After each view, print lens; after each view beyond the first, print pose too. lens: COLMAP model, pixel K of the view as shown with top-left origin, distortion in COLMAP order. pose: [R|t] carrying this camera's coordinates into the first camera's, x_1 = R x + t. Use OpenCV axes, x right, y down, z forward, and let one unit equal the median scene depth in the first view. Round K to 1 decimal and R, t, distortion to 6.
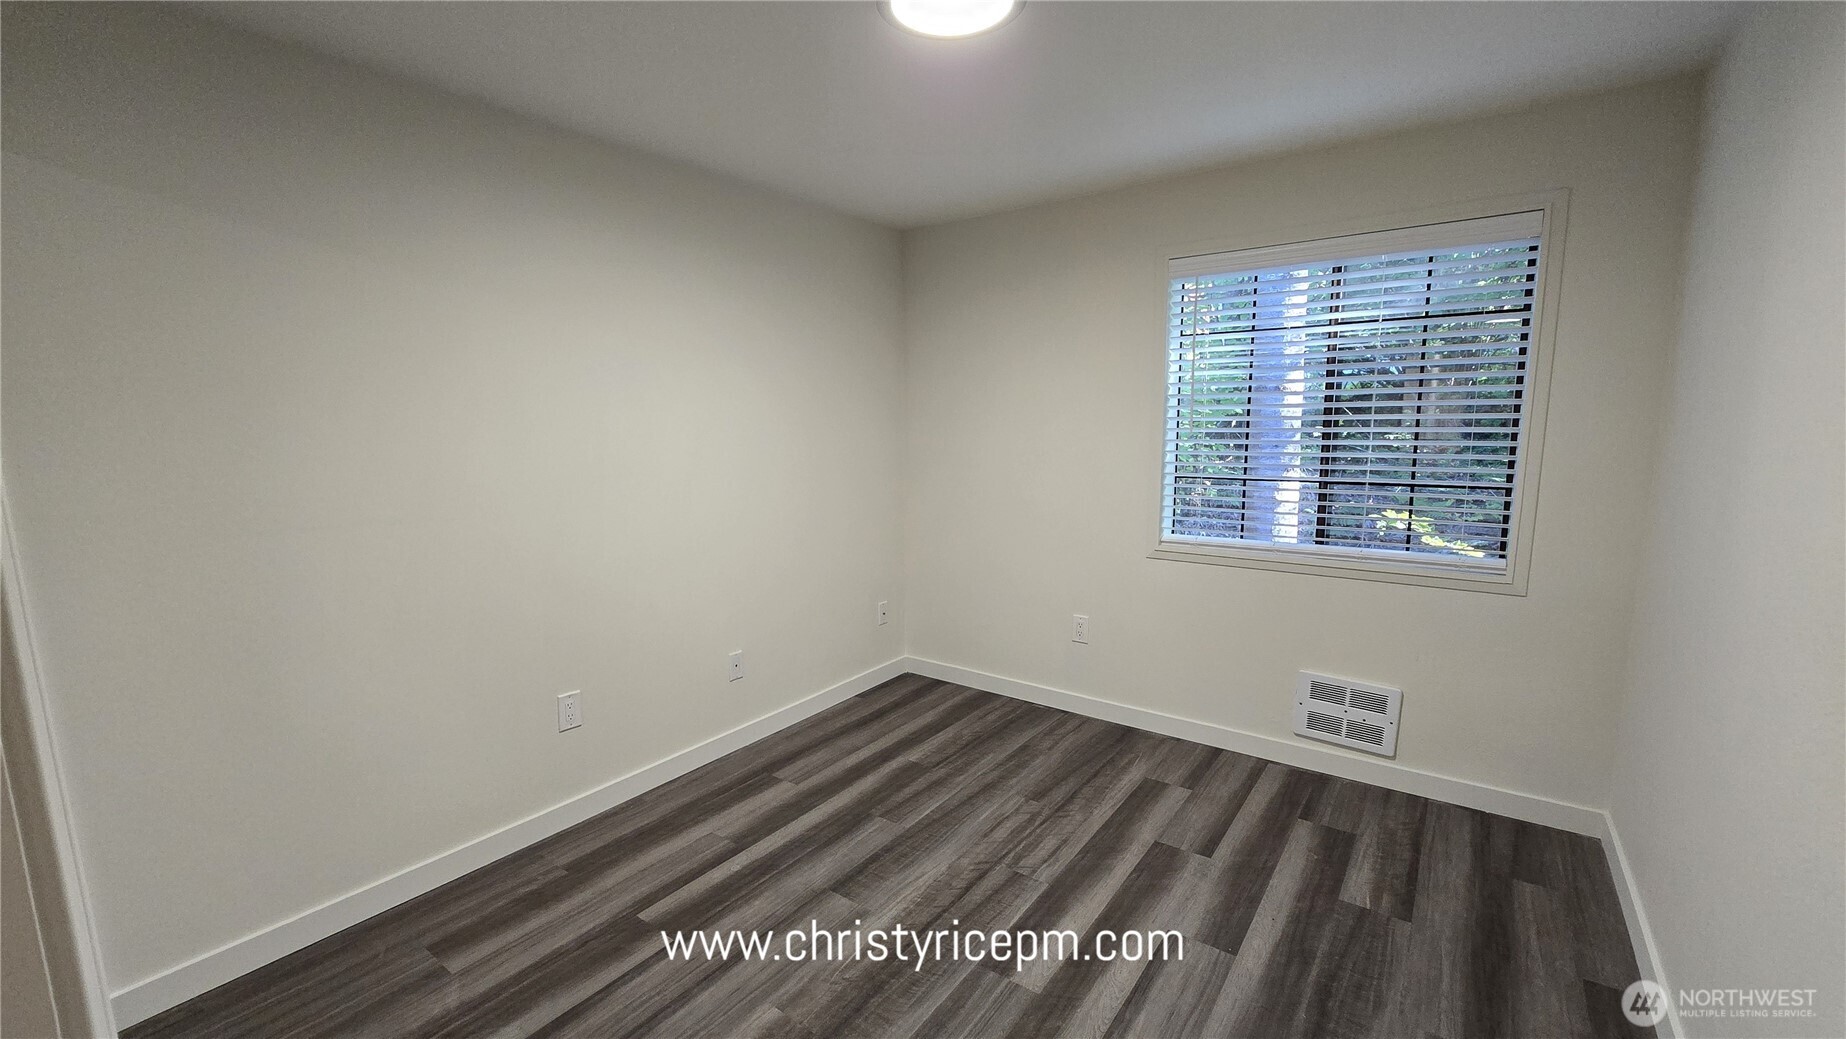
lens RADIAL K [[751.0, 0, 920.5], [0, 751.0, 532.8], [0, 0, 1]] dist [-0.002235, -0.000355]
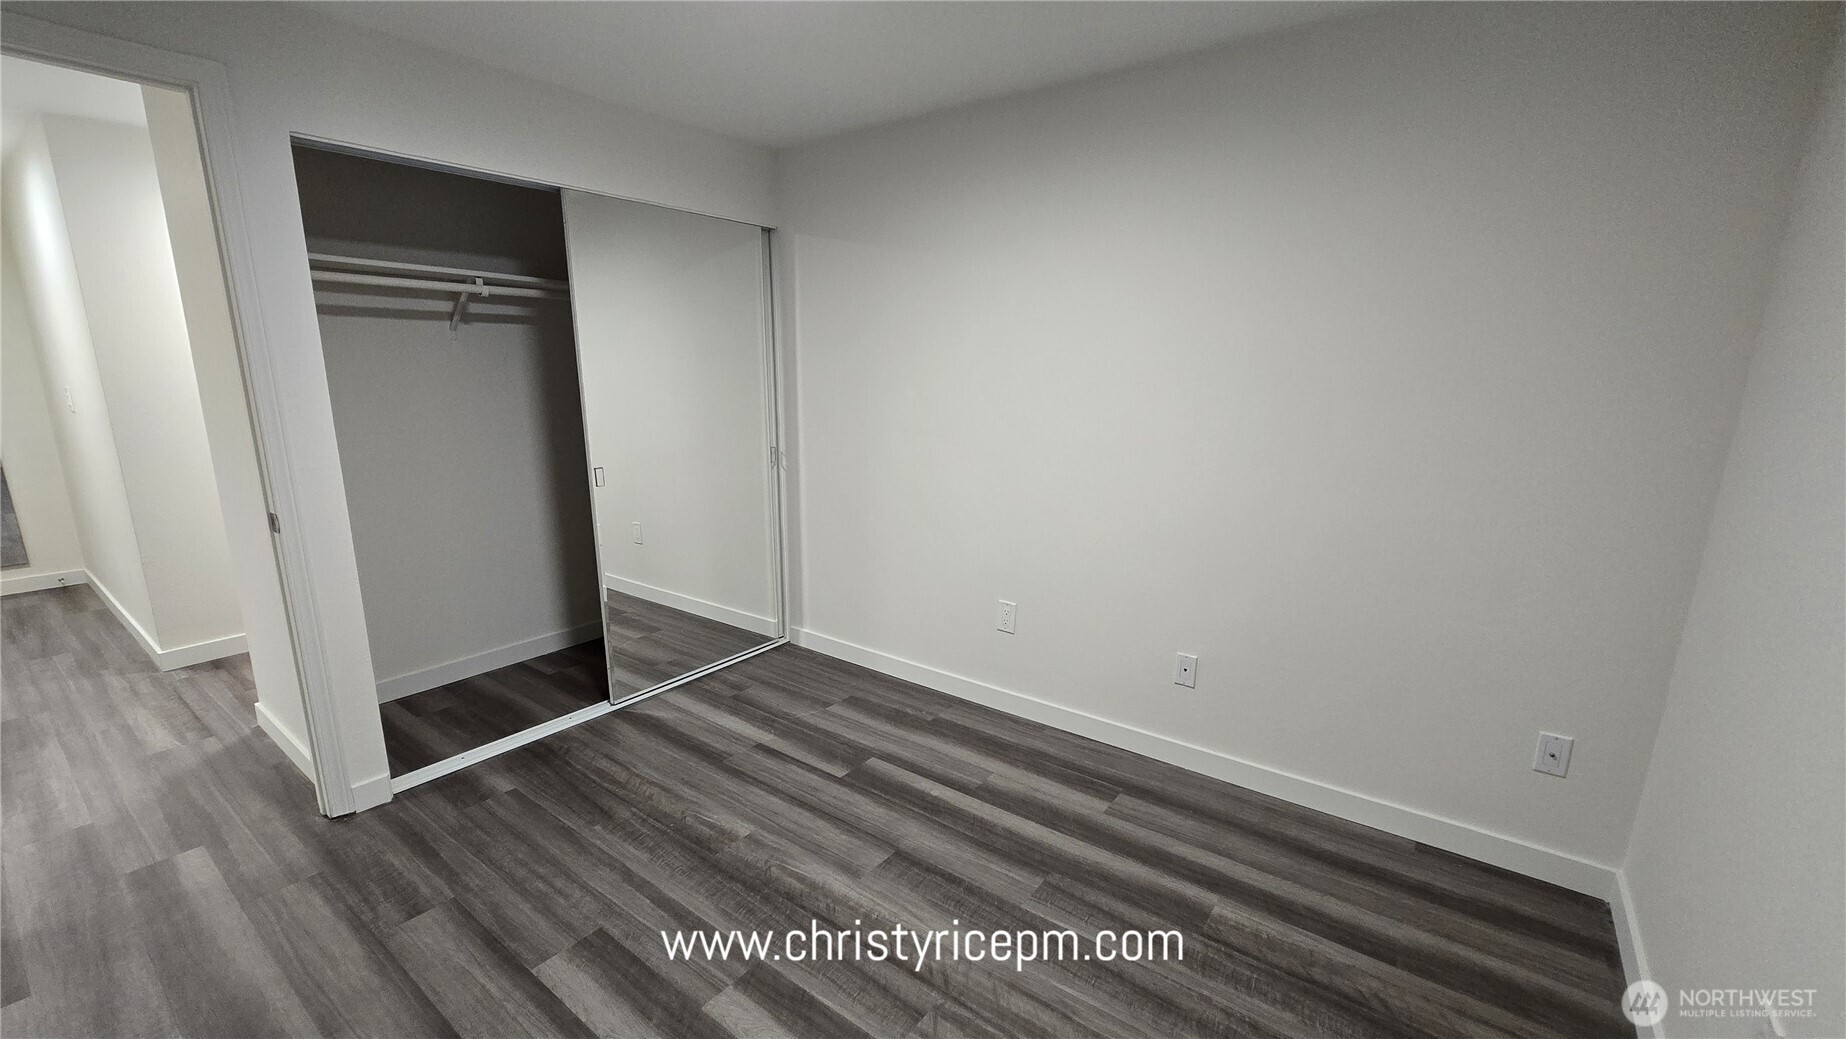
lens RADIAL K [[751.0, 0, 920.5], [0, 751.0, 532.8], [0, 0, 1]] dist [-0.002235, -0.000355]
pose [[-0.010750, 0.230071, -0.973114, 0.621395], [-0.157234, 0.960675, 0.228867, -0.131309], [0.987503, 0.155467, 0.025848, 0.785786]]
